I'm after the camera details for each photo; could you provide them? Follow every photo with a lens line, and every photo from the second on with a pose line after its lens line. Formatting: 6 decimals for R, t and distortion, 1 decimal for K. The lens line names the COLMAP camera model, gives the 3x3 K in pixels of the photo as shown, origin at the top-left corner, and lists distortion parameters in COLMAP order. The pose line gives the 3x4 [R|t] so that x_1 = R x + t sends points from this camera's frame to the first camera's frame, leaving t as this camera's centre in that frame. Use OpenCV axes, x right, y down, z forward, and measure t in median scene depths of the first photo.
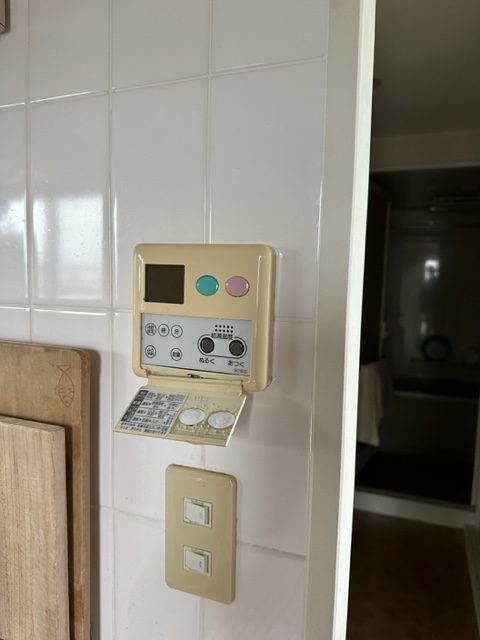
lens RADIAL K [[443.2, 0, 239.9], [0, 443.2, 319.1], [0, 0, 1]] dist [-0.006314, -0.027376]
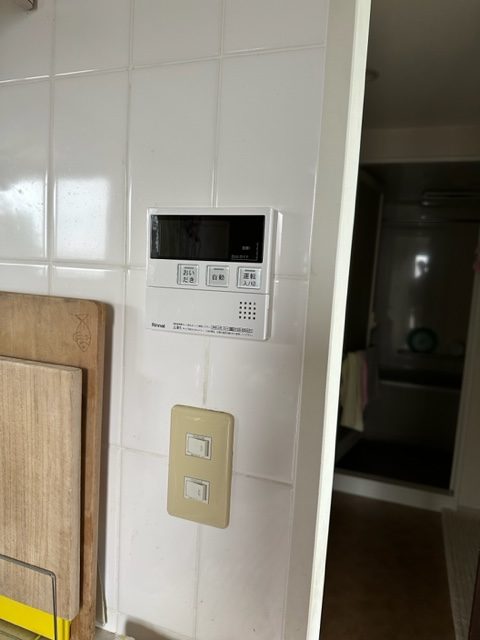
lens RADIAL K [[443.2, 0, 239.3], [0, 443.2, 319.4], [0, 0, 1]] dist [-0.006314, -0.027376]
pose [[0.999317, 0.030150, 0.021361, -0.022968], [-0.030644, 0.999262, 0.023157, 0.075144], [-0.020647, -0.023796, 0.999504, -0.118457]]
